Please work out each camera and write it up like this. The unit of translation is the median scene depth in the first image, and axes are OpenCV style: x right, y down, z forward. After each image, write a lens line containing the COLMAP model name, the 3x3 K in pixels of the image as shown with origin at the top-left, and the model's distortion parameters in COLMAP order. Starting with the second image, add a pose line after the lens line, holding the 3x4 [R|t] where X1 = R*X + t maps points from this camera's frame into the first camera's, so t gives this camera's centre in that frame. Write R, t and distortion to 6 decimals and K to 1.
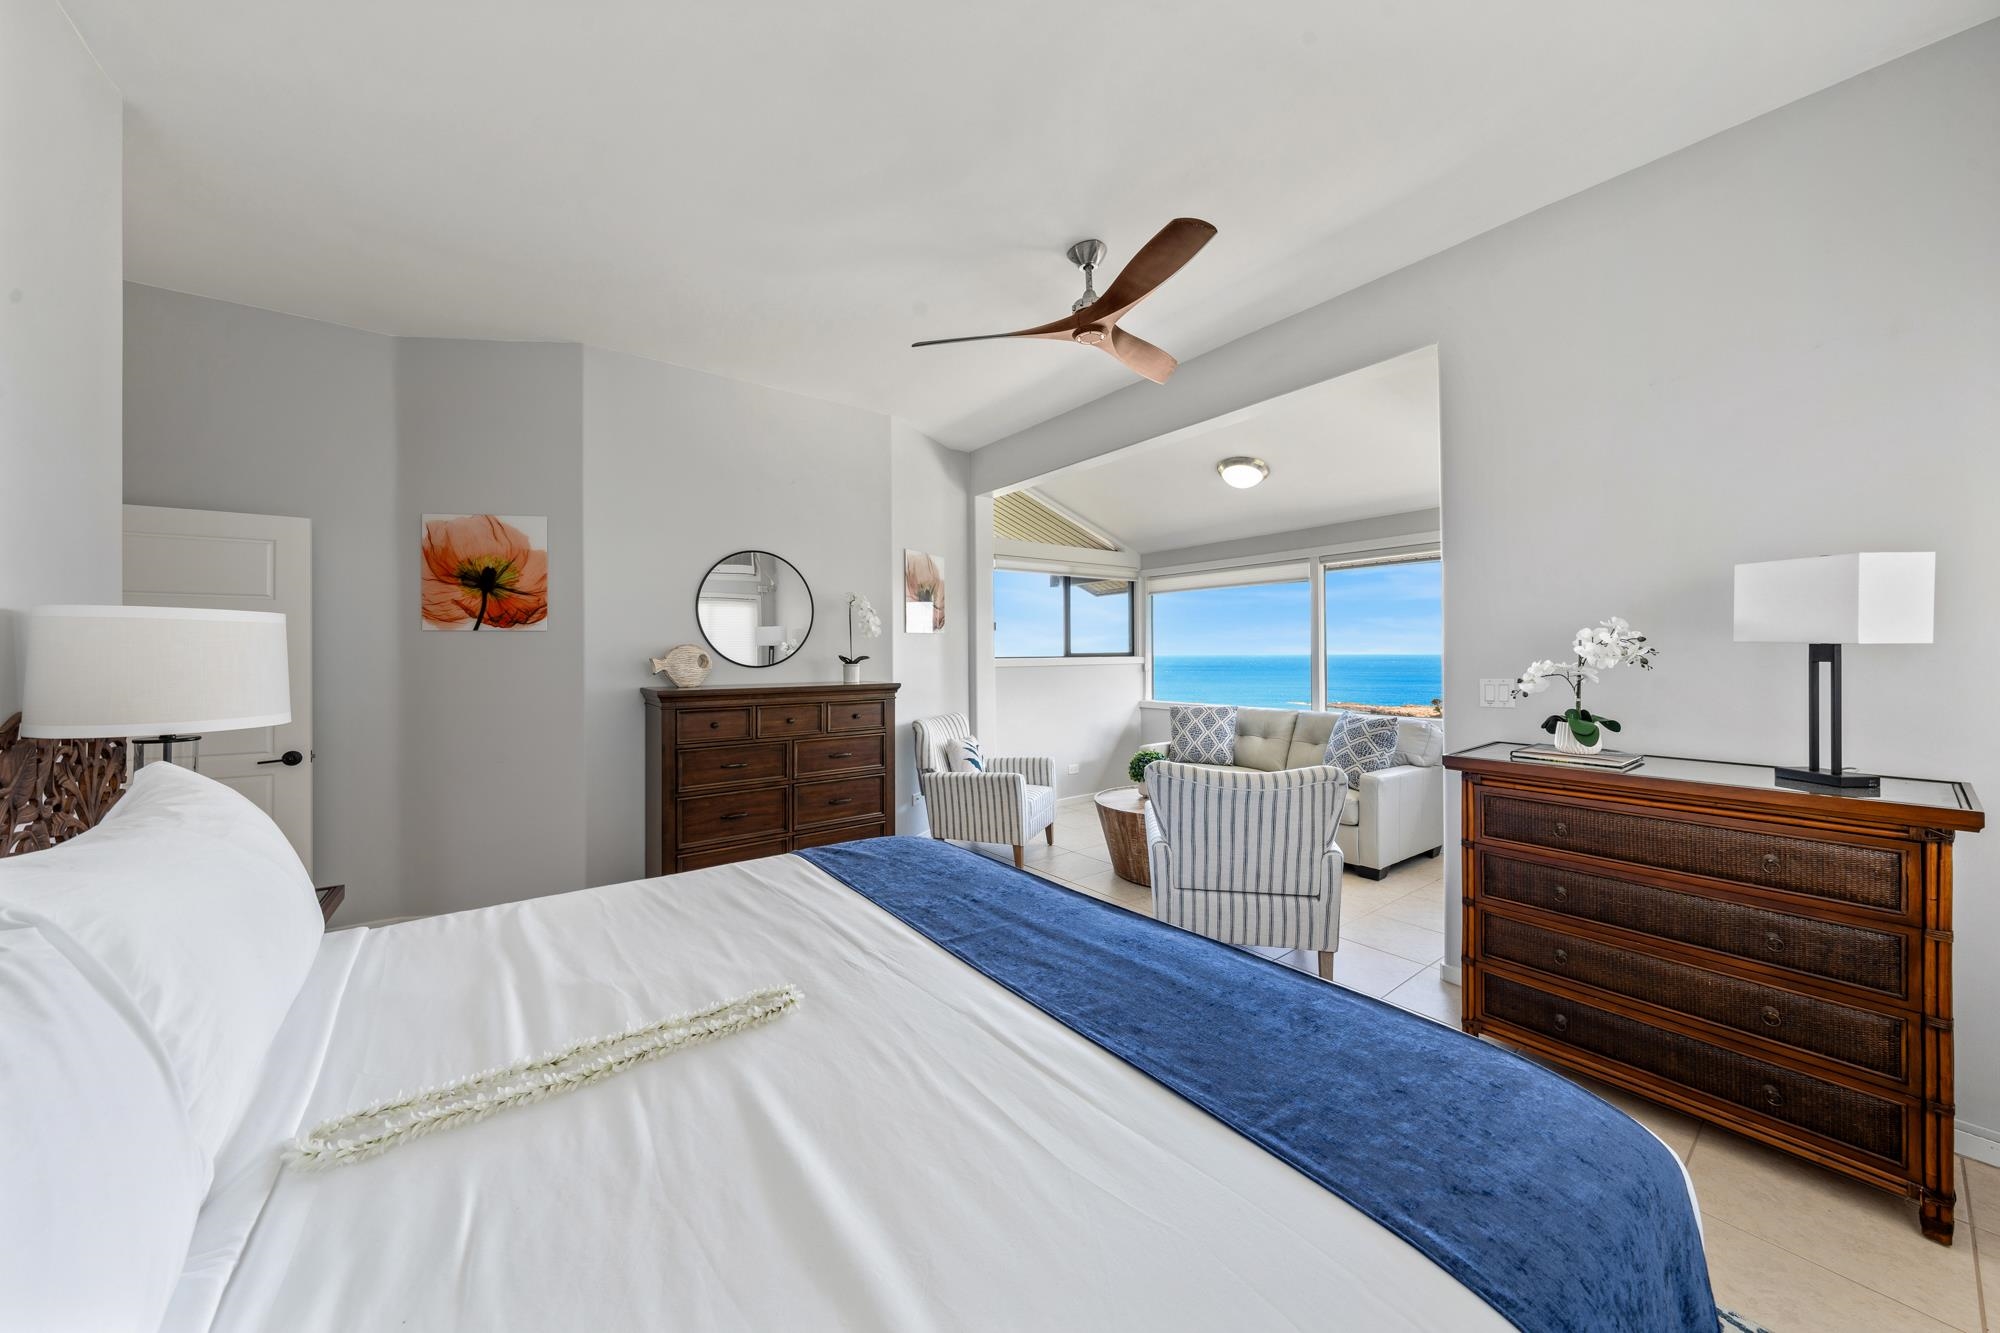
lens RADIAL K [[675.9, 0, 1001.4], [0, 675.9, 653.7], [0, 0, 1]] dist [0.001153, 0.000000]
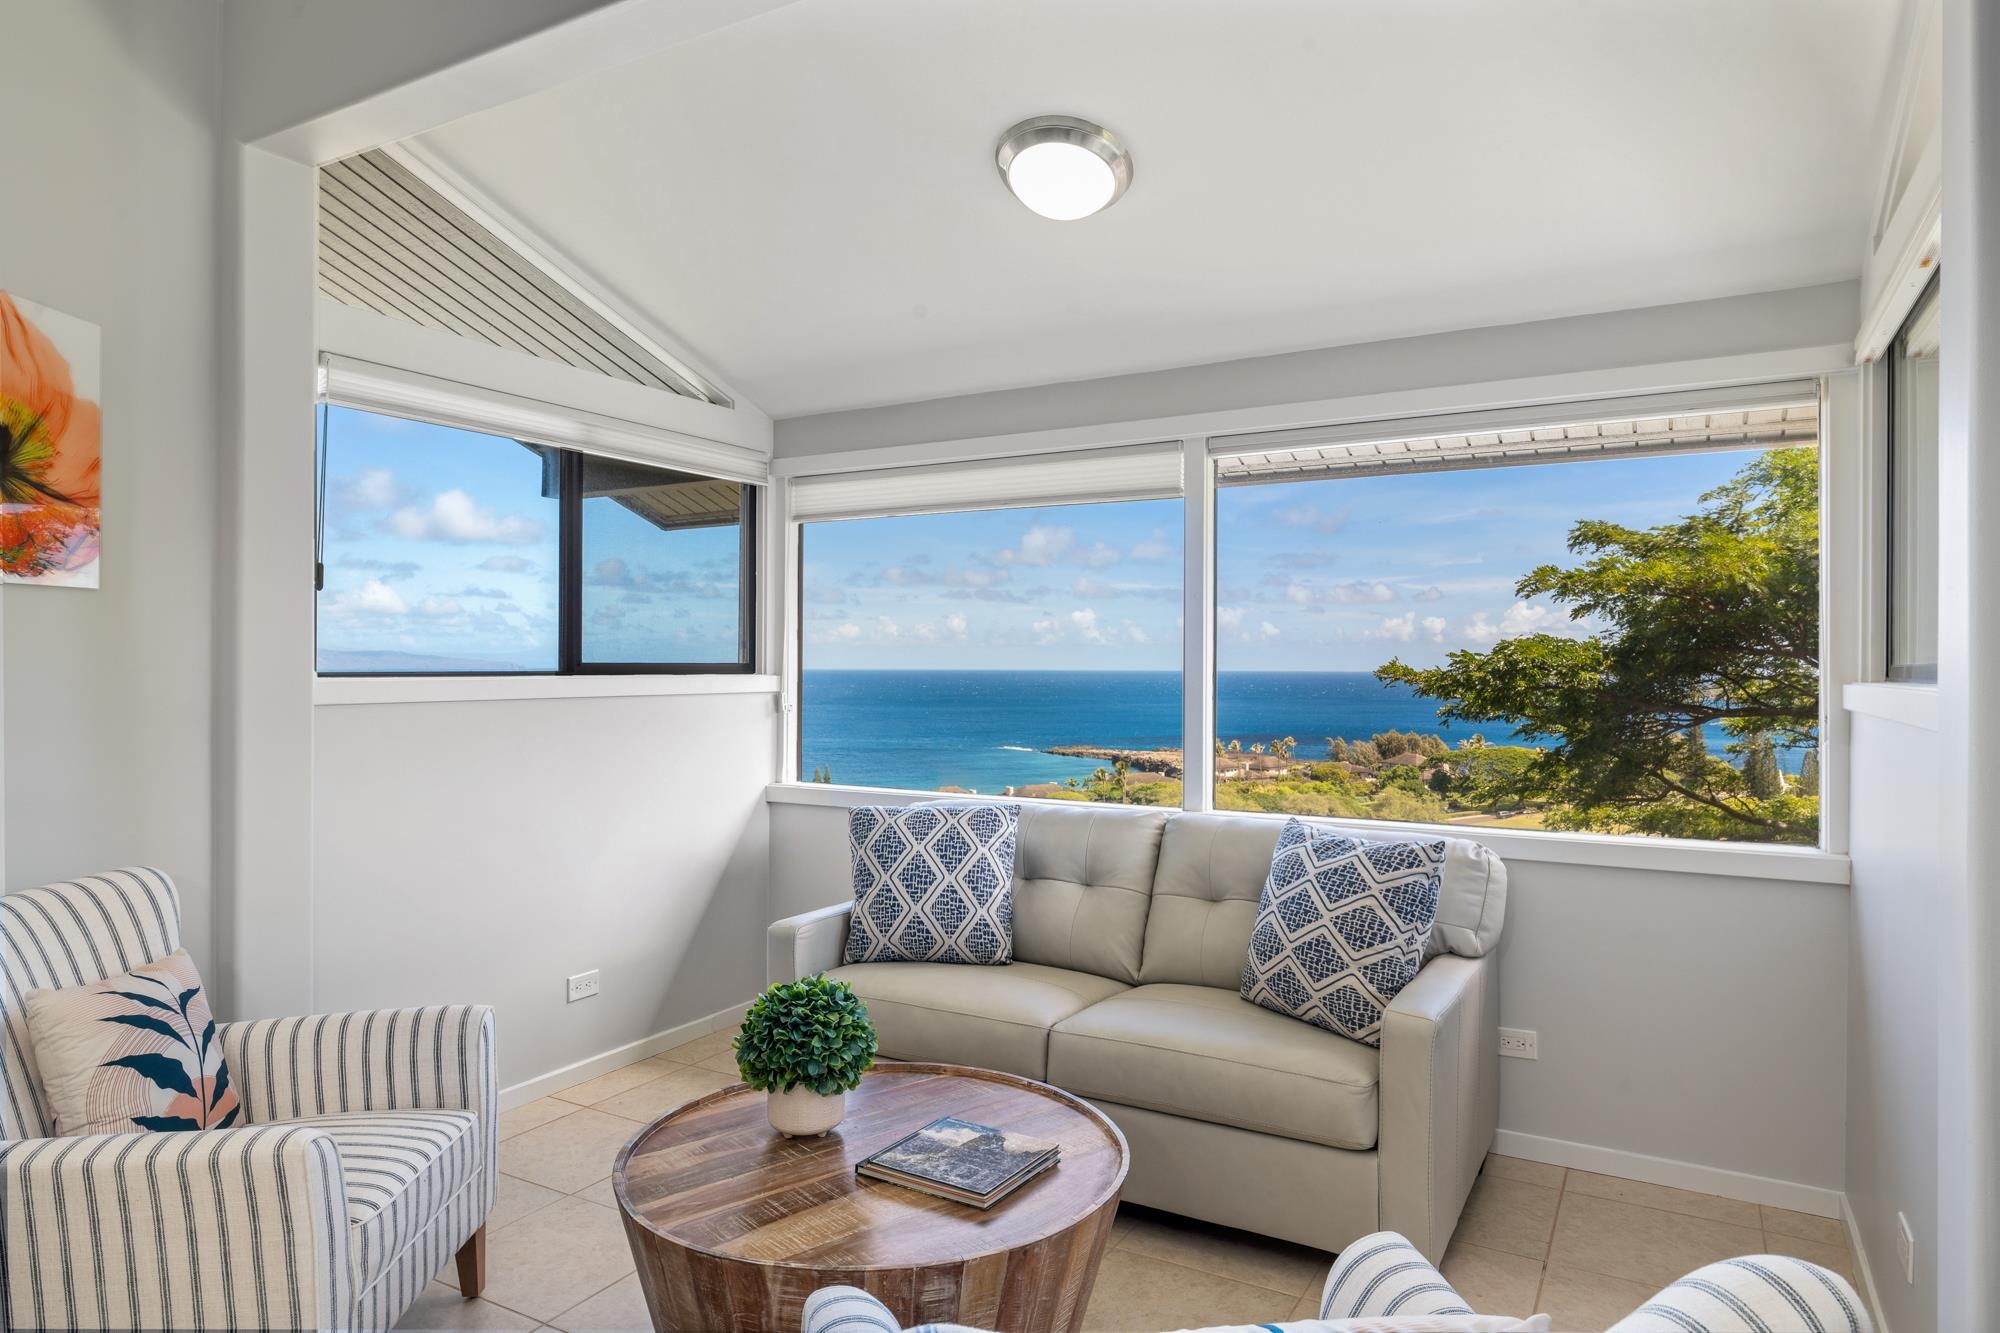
lens RADIAL K [[1189.1, 0, 1000.0], [0, 1189.1, 666.5], [0, 0, 1]] dist [0.005075, 0.001368]
pose [[0.919953, 0.011131, 0.391870, 0.071205], [-0.011160, 0.999935, -0.002204, -0.000350], [-0.391870, -0.002346, 0.920018, 0.385548]]
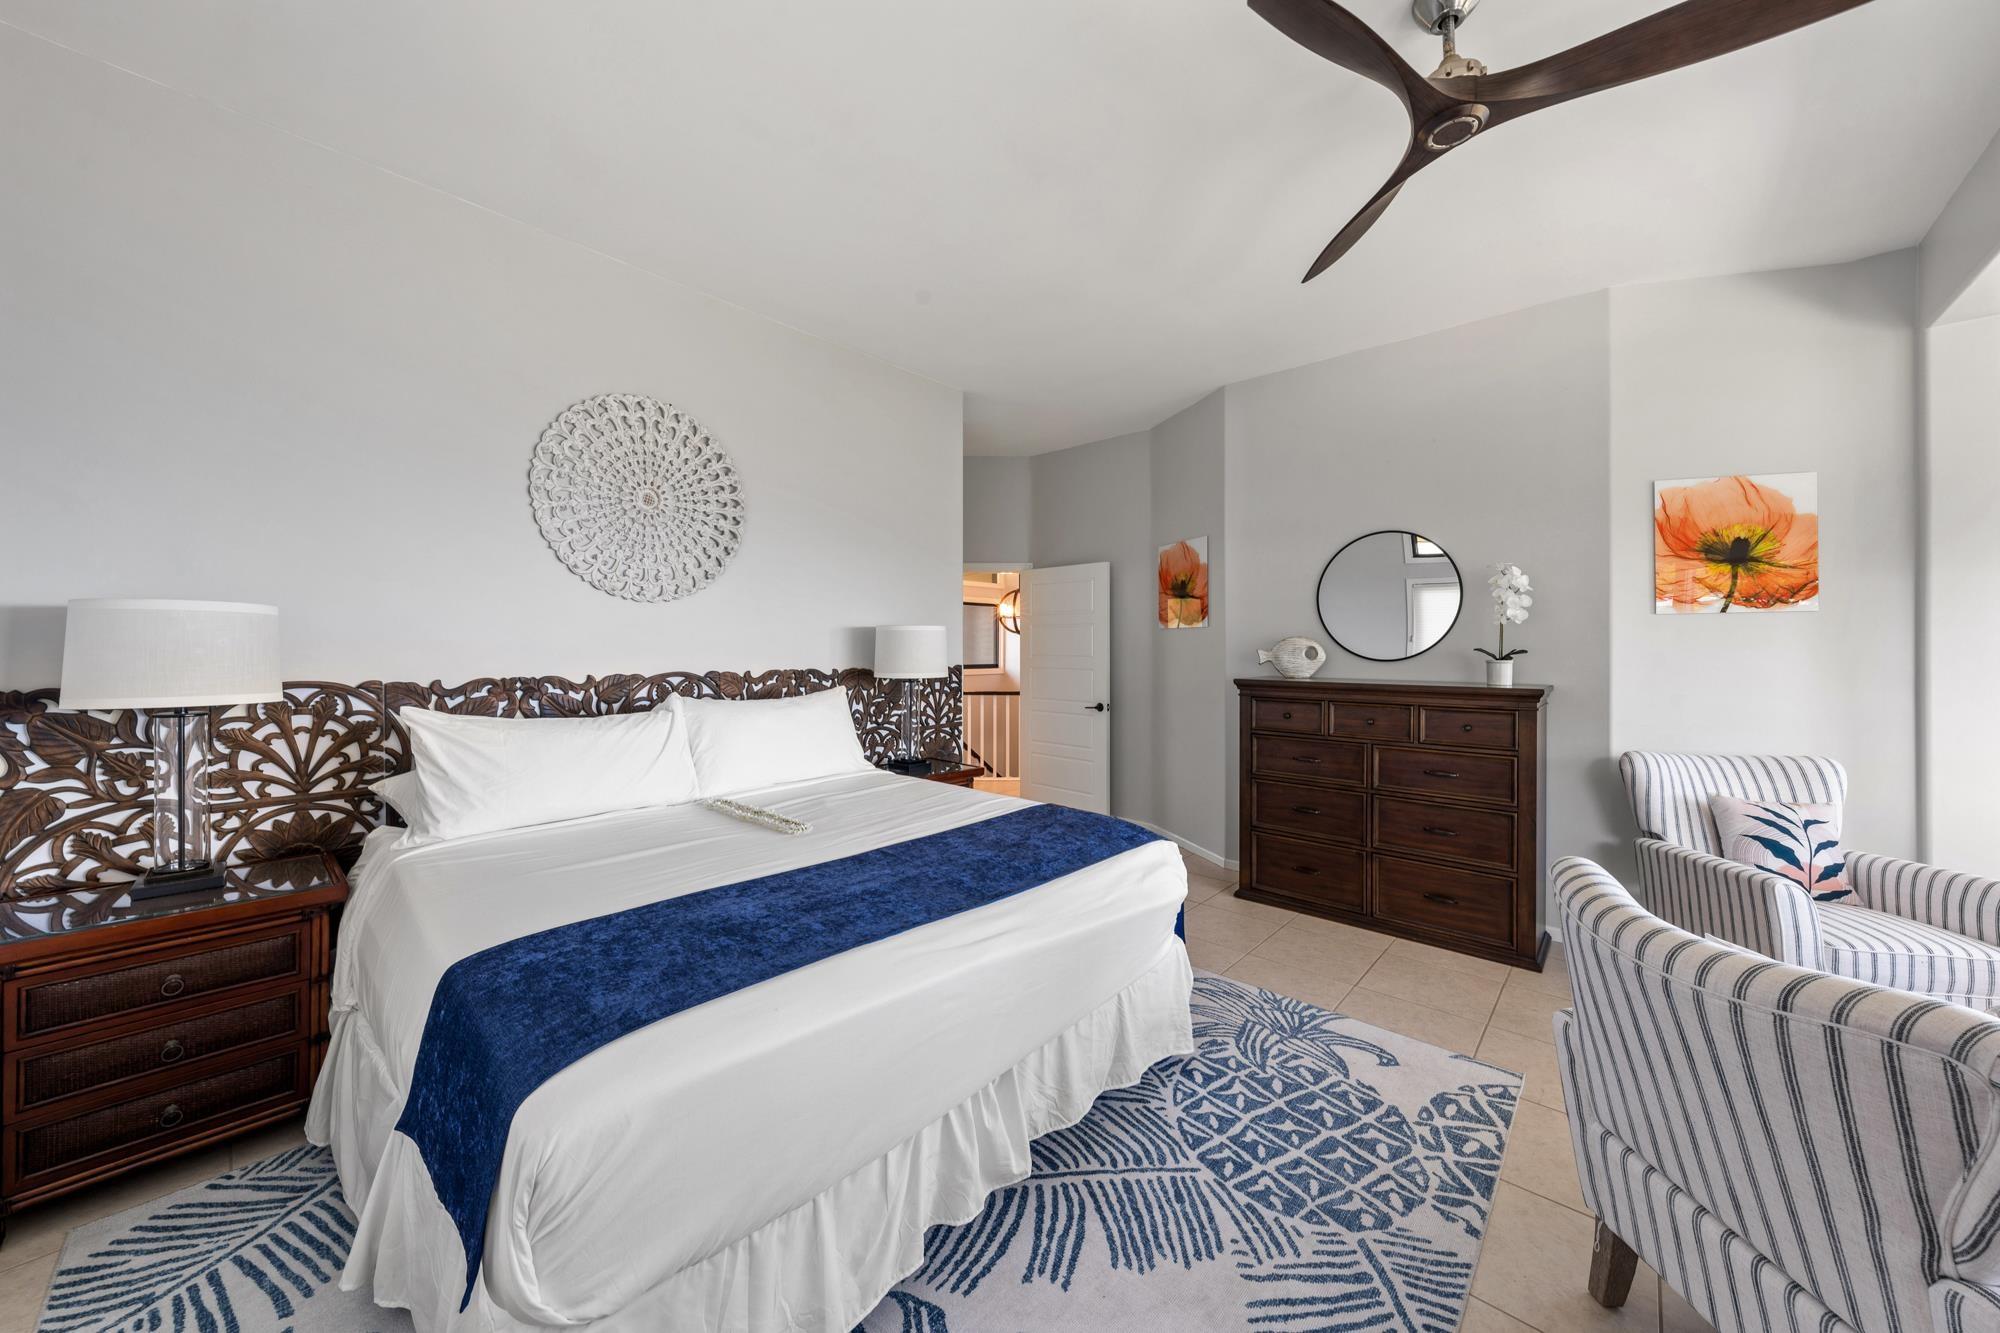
lens RADIAL K [[713.6, 0, 996.1], [0, 713.6, 643.7], [0, 0, 1]] dist [0.000570, -0.000052]
pose [[0.183986, 0.002618, -0.982925, 0.363424], [-0.001901, 0.999996, 0.002308, -0.003085], [0.982927, 0.001444, 0.183991, 0.243590]]
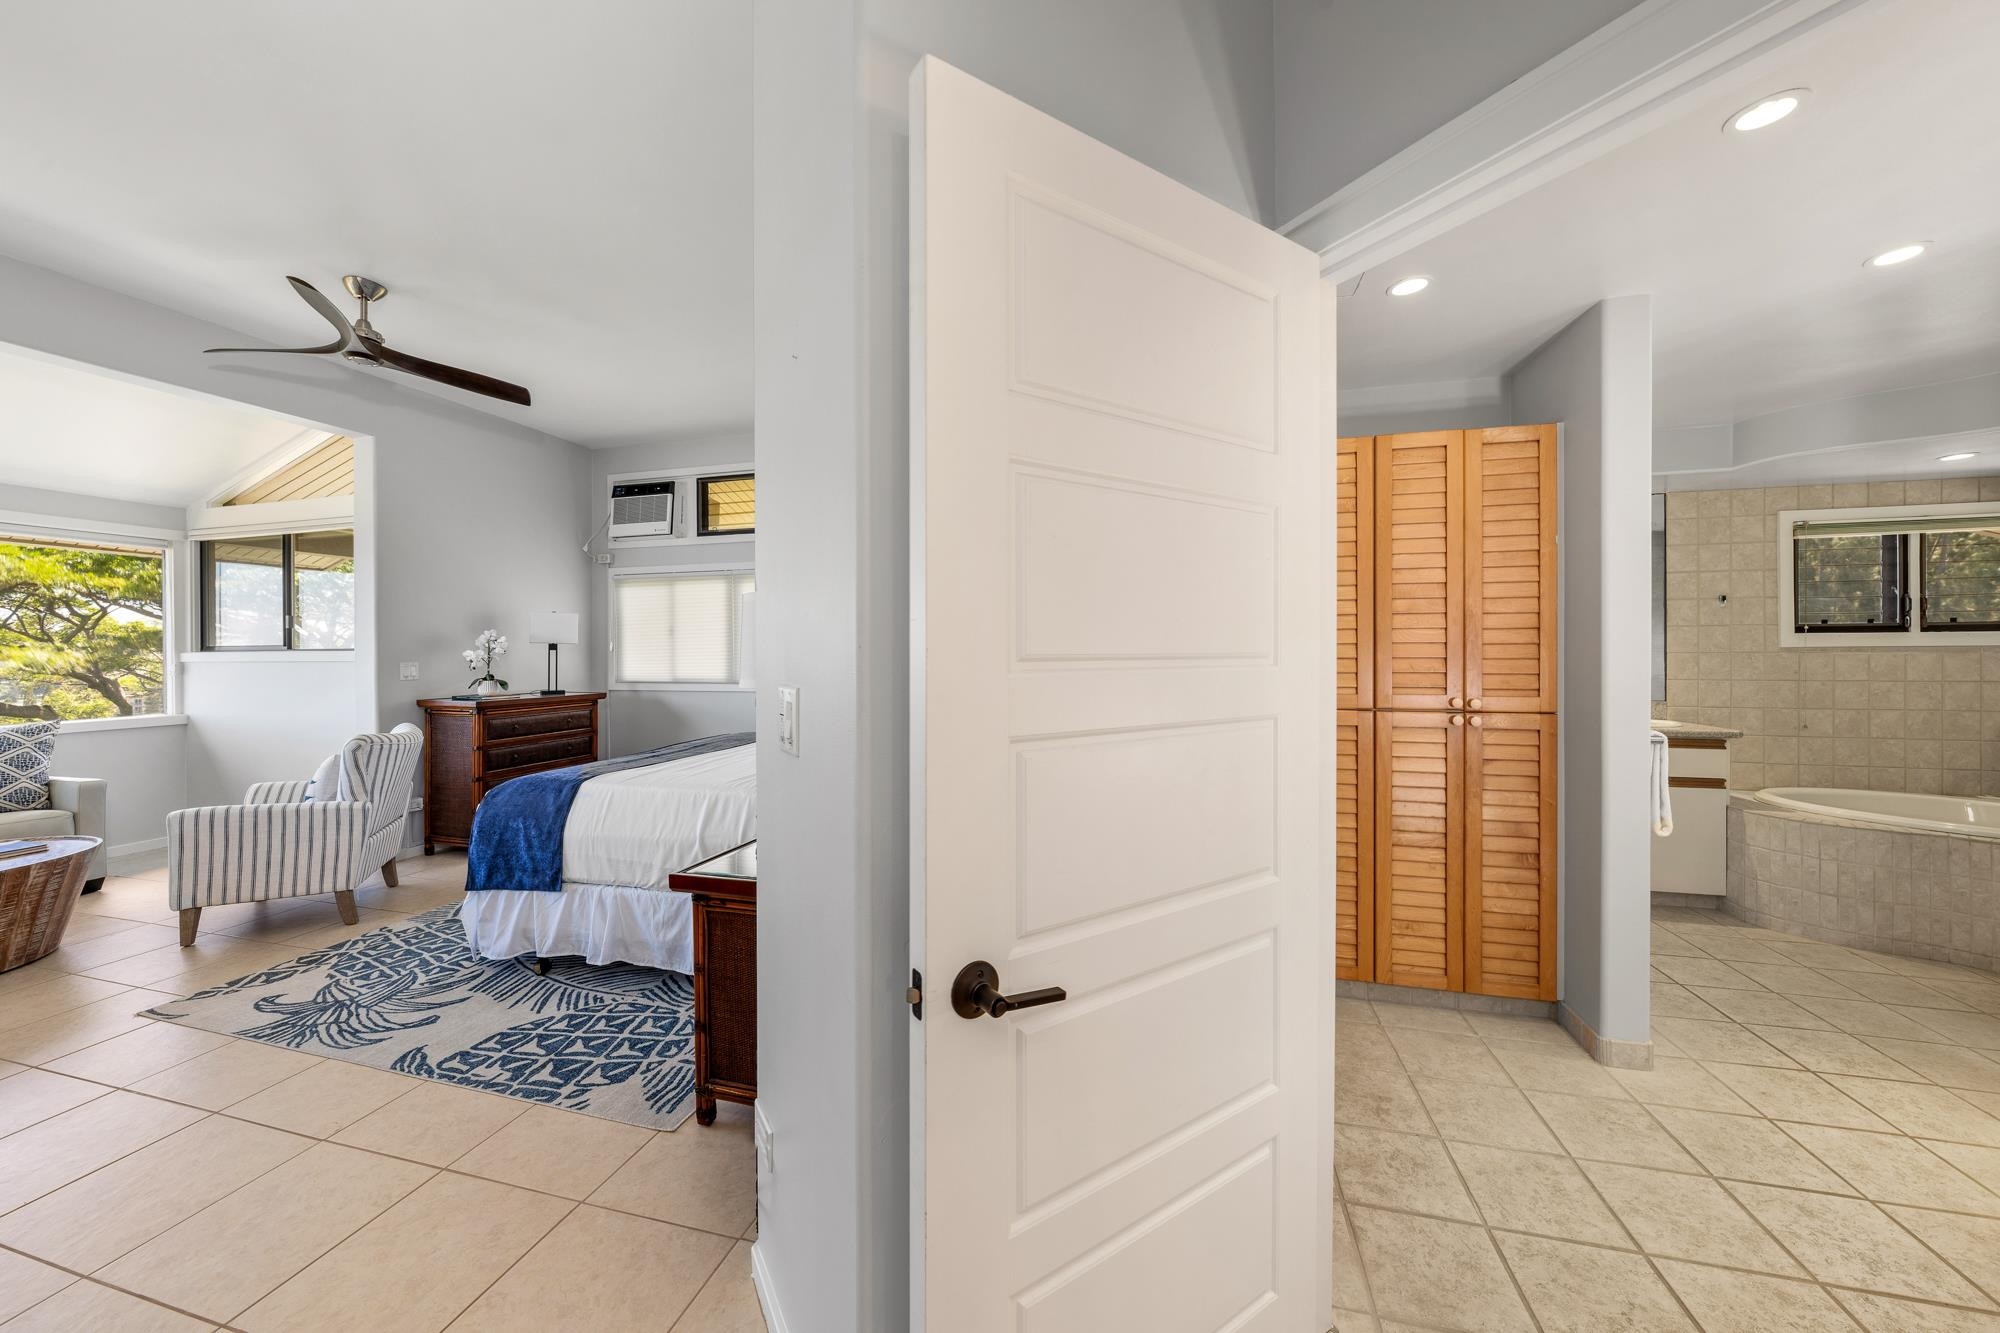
lens RADIAL K [[710.7, 0, 991.0], [0, 710.7, 654.6], [0, 0, 1]] dist [-0.024785, 0.003704]
pose [[-0.608458, 0.003193, 0.793579, -0.745126], [0.010823, 0.999932, 0.004275, 0.012166], [-0.793512, 0.011190, -0.608452, 0.453969]]
